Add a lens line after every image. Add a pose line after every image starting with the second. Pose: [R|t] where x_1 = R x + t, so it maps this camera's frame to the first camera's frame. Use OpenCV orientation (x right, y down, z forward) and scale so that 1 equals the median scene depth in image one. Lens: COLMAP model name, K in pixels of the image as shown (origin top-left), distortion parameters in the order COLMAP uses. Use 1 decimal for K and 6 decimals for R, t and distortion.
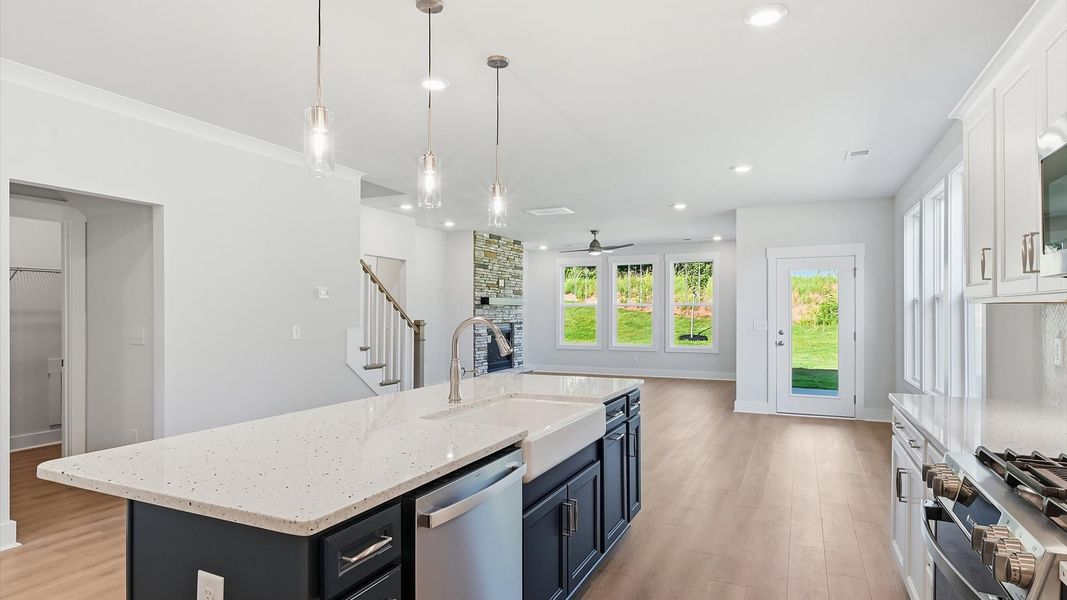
lens RADIAL K [[579.2, 0, 537.5], [0, 579.2, 311.4], [0, 0, 1]] dist [0.002149, 0.000420]
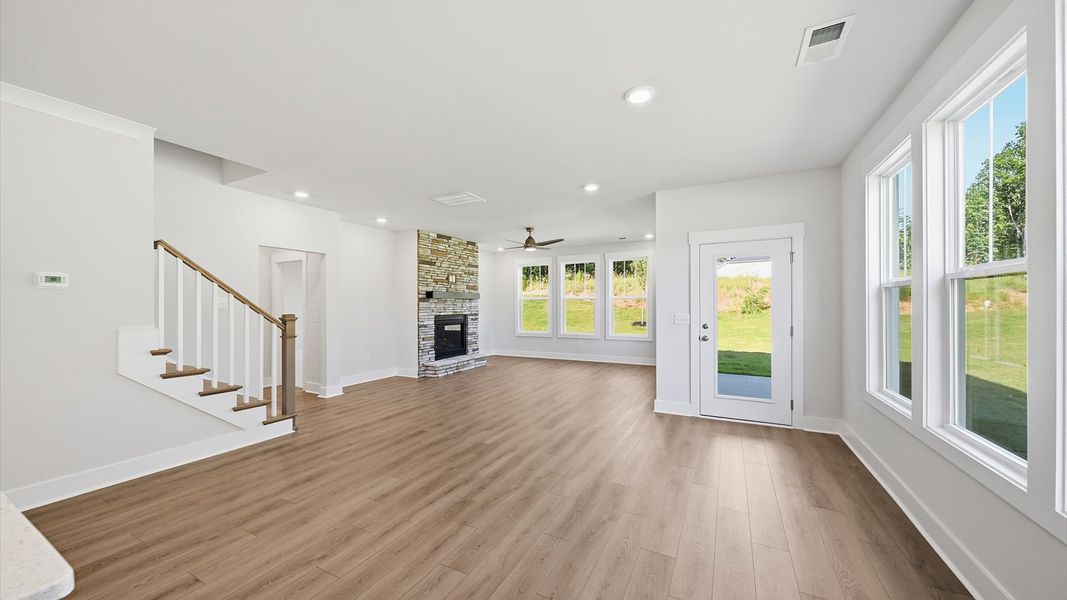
lens RADIAL K [[377.1, 0, 534.3], [0, 377.1, 305.1], [0, 0, 1]] dist [0.000301, -0.000043]
pose [[0.998769, -0.004347, -0.049419, 0.136013], [0.004445, 0.999988, 0.001880, 0.000748], [0.049410, -0.002097, 0.998776, 0.296485]]
